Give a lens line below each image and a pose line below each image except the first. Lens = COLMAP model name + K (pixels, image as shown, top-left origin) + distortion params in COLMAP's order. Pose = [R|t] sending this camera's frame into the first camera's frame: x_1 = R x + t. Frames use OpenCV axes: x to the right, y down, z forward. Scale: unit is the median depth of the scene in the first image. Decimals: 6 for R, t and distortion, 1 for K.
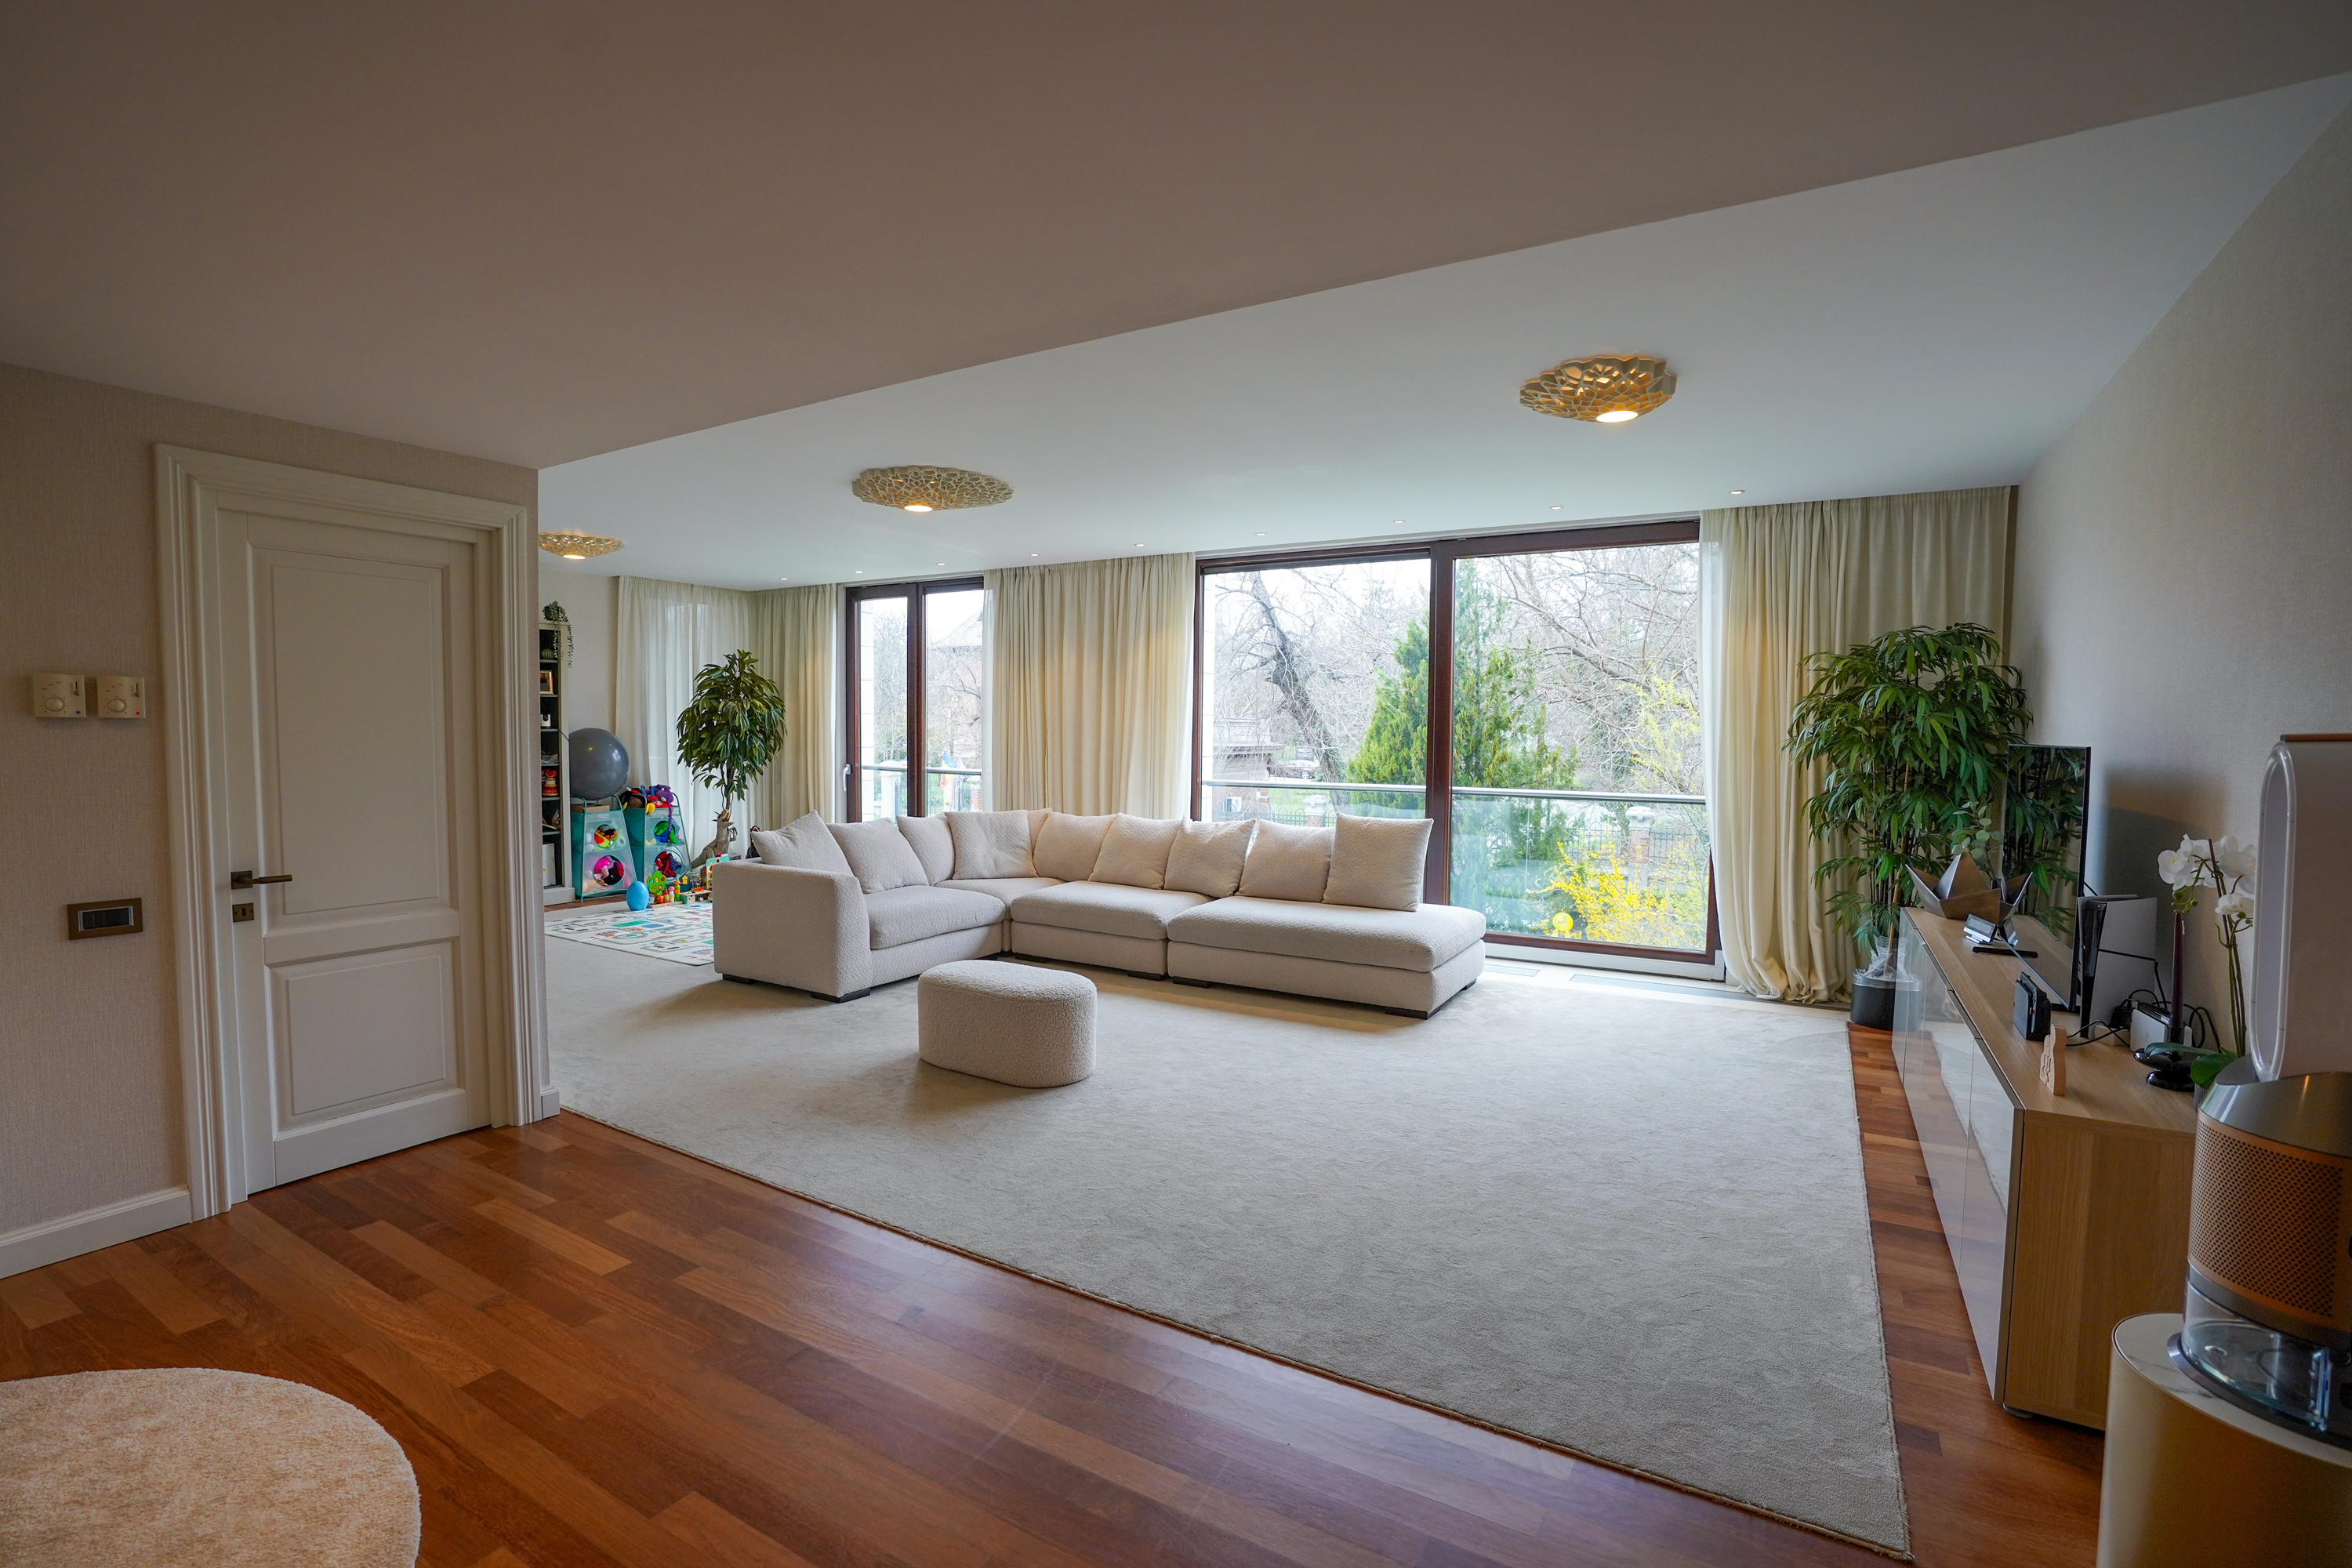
lens RADIAL K [[1084.6, 0, 1158.8], [0, 1084.6, 790.6], [0, 0, 1]] dist [-0.063352, 0.000788]
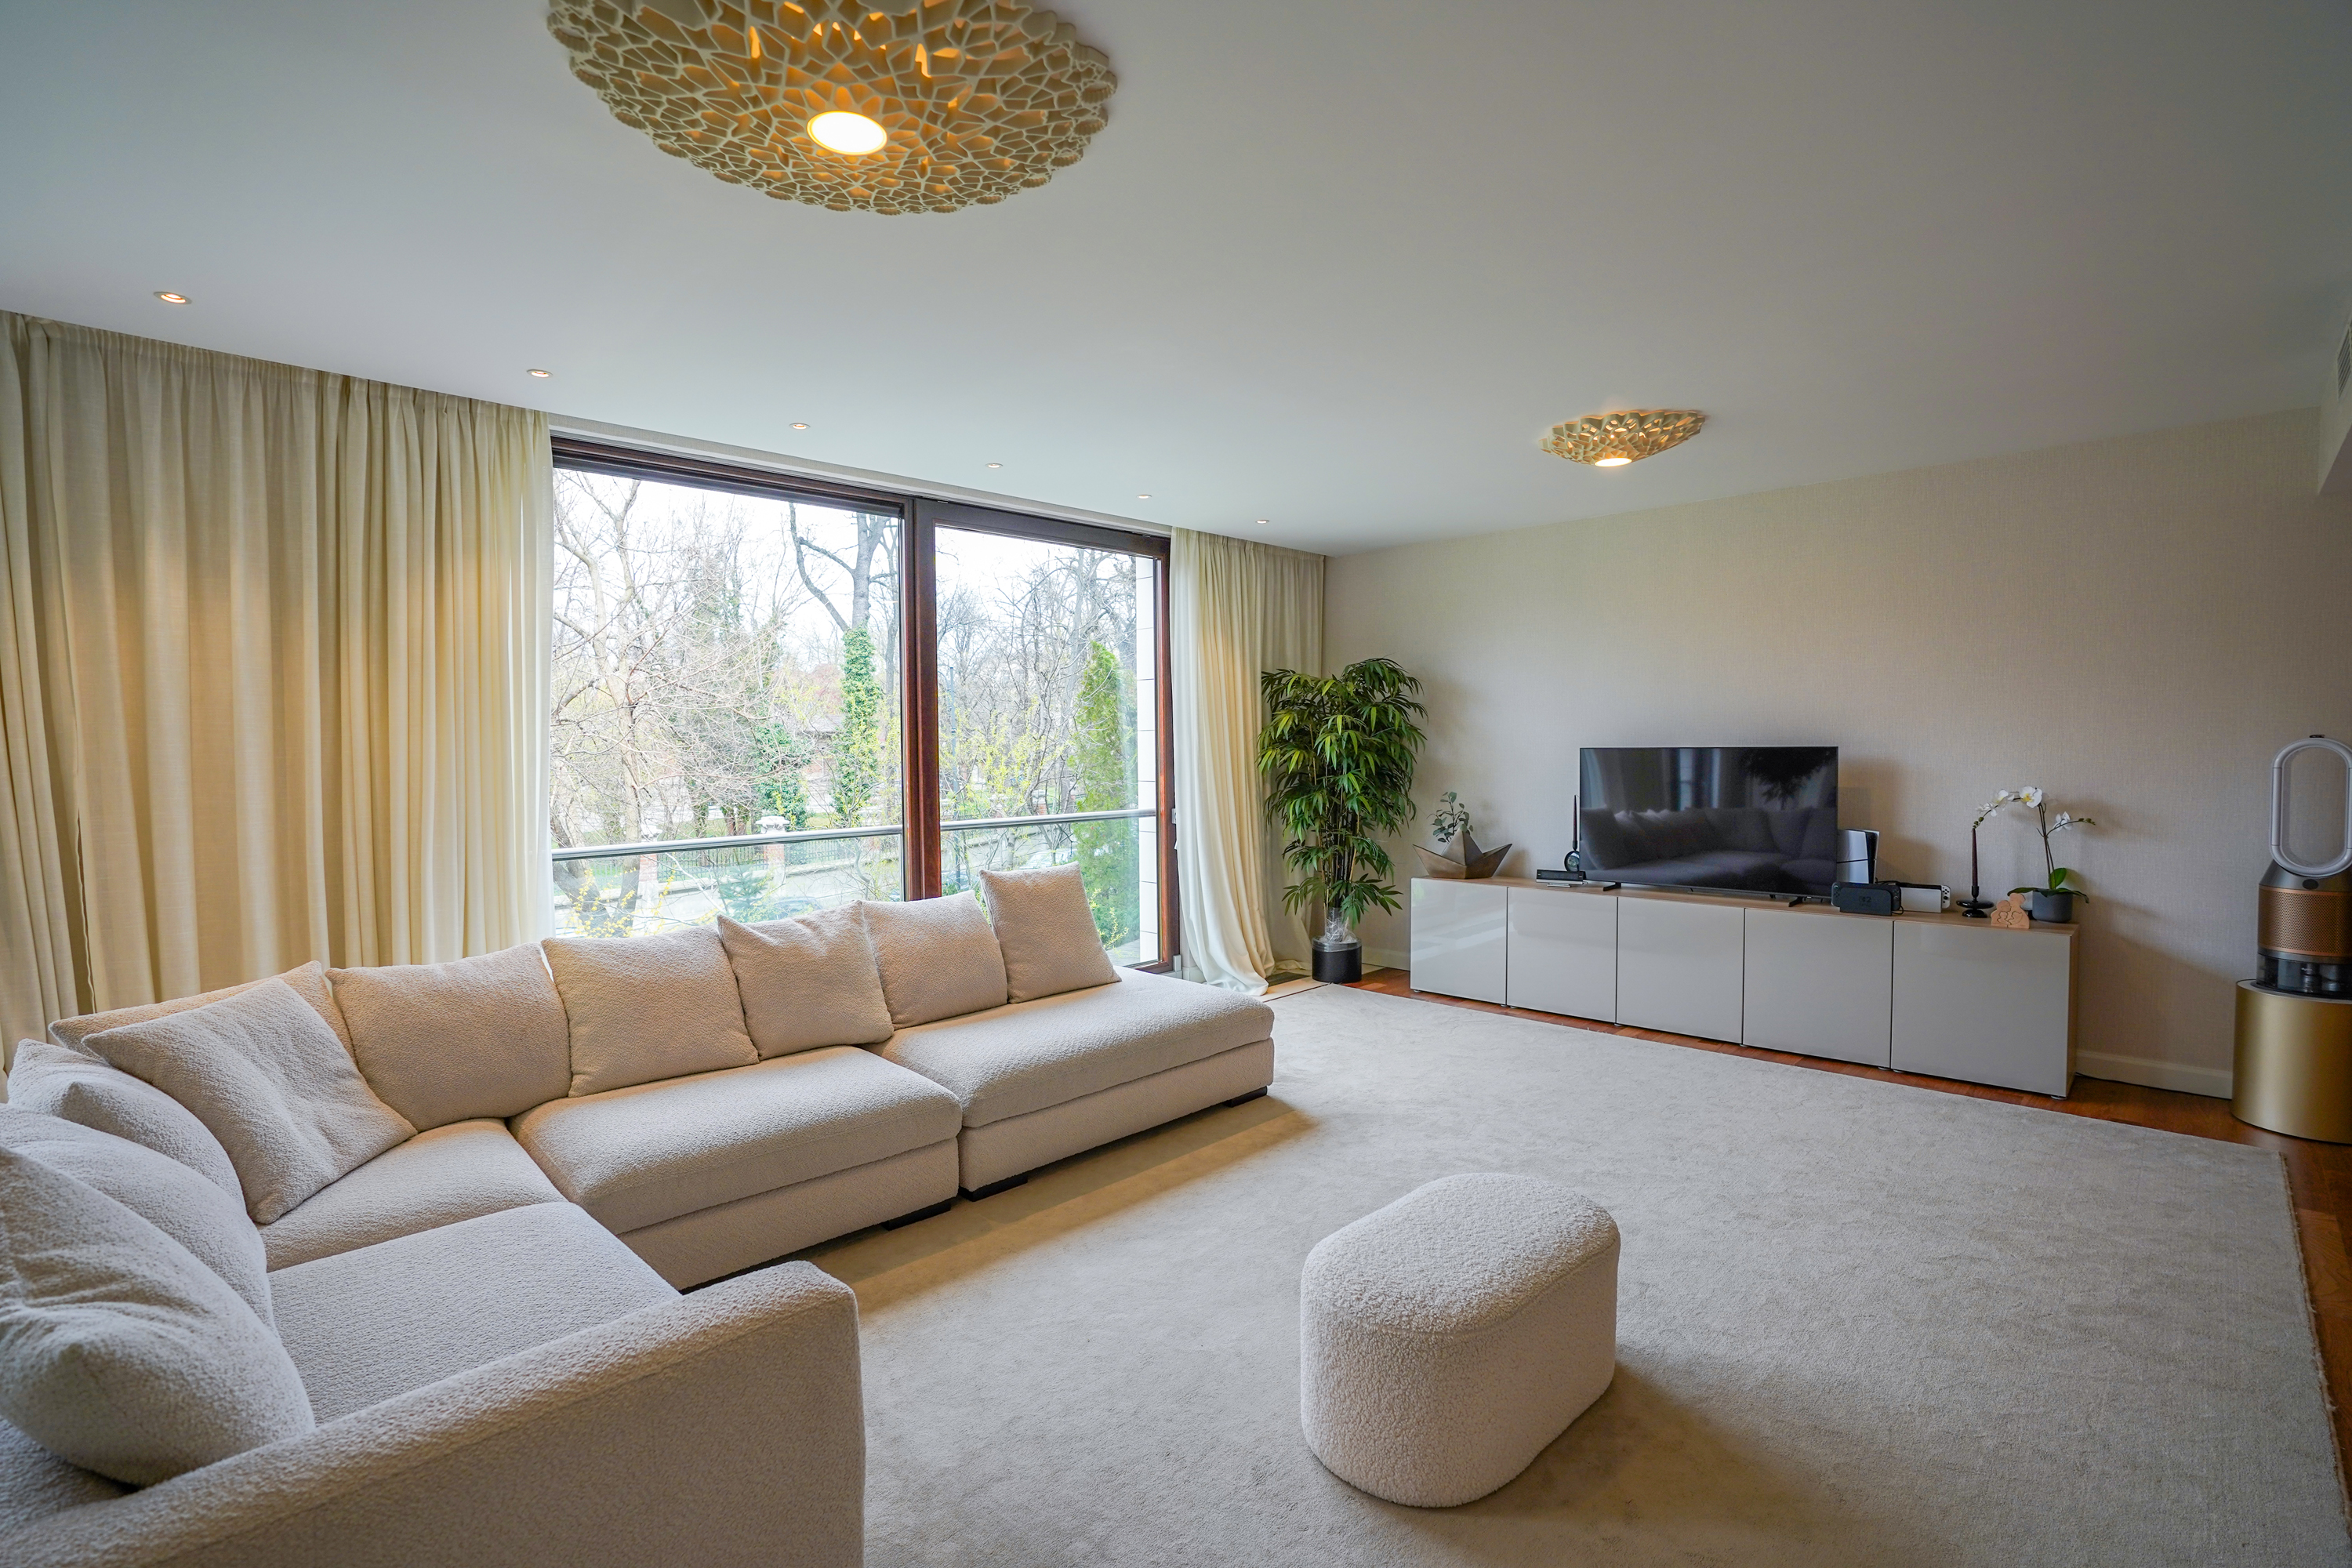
lens RADIAL K [[1084.2, 0, 1156.7], [0, 1084.2, 782.3], [0, 0, 1]] dist [-0.067372, 0.021567]
pose [[0.239501, -0.044912, 0.969857, -0.429832], [0.066611, 0.997336, 0.029735, -0.044025], [-0.968608, 0.057482, 0.241854, 0.658088]]
